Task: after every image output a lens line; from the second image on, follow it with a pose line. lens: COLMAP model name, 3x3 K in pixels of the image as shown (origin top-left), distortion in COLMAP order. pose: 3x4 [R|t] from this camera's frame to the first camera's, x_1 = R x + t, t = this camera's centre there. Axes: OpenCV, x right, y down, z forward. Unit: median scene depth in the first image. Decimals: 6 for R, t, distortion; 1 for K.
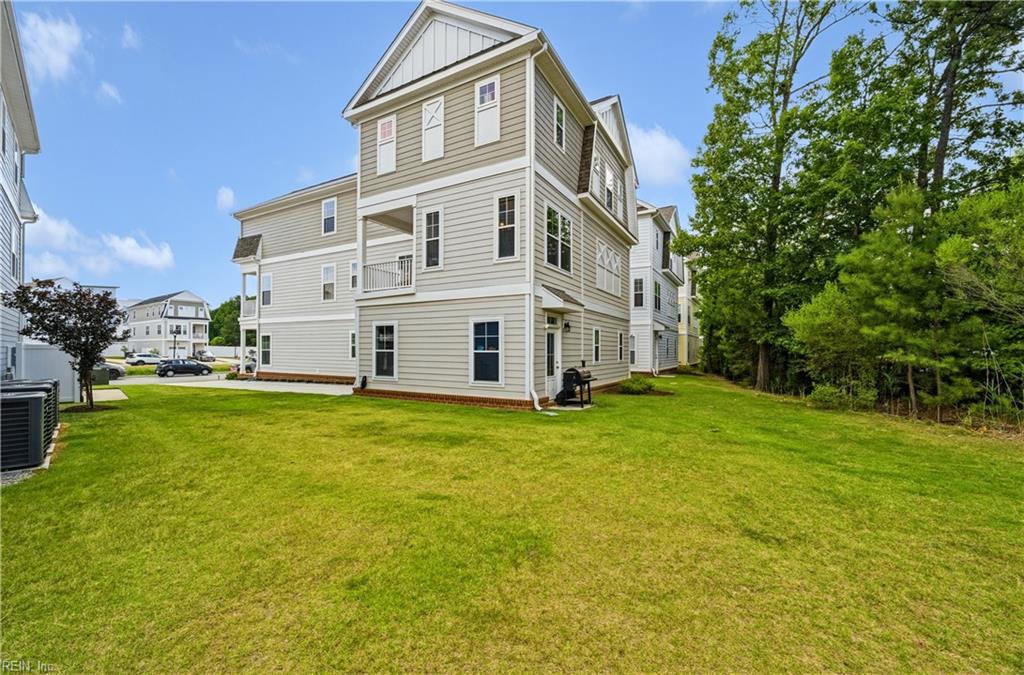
lens RADIAL K [[423.6, 0, 506.4], [0, 423.6, 341.7], [0, 0, 1]] dist [0.001982, -0.000765]
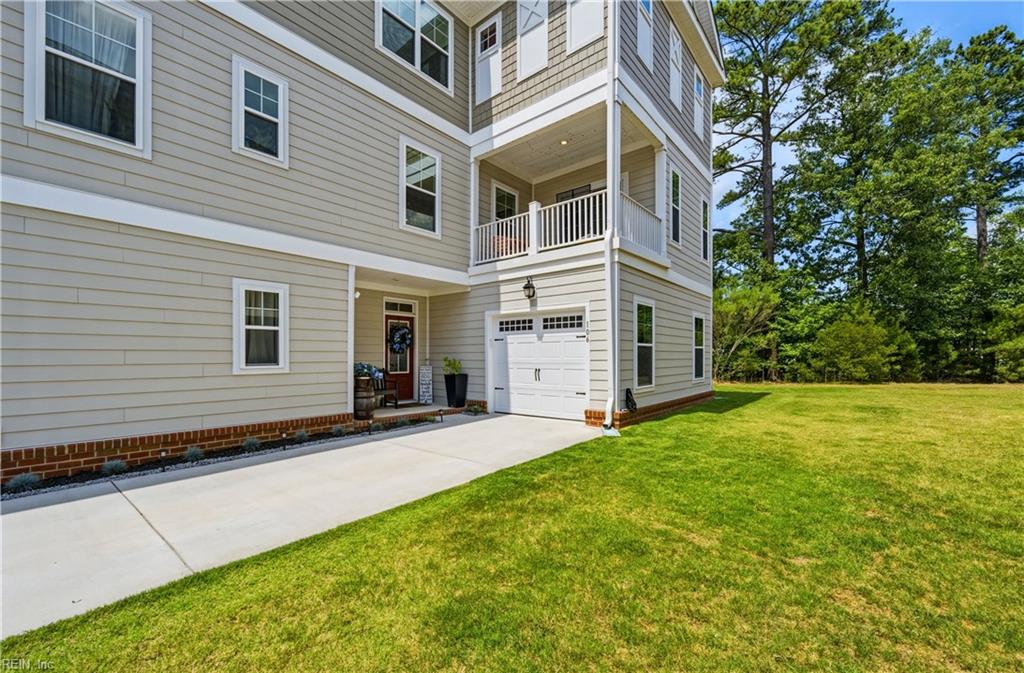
lens RADIAL K [[423.6, 0, 502.9], [0, 423.6, 357.0], [0, 0, 1]] dist [0.001982, -0.000765]
pose [[0.167819, -0.010200, 0.985765, -0.989481], [-0.019126, 0.999725, 0.013601, 0.036902], [-0.985632, -0.021136, 0.167578, 1.146724]]
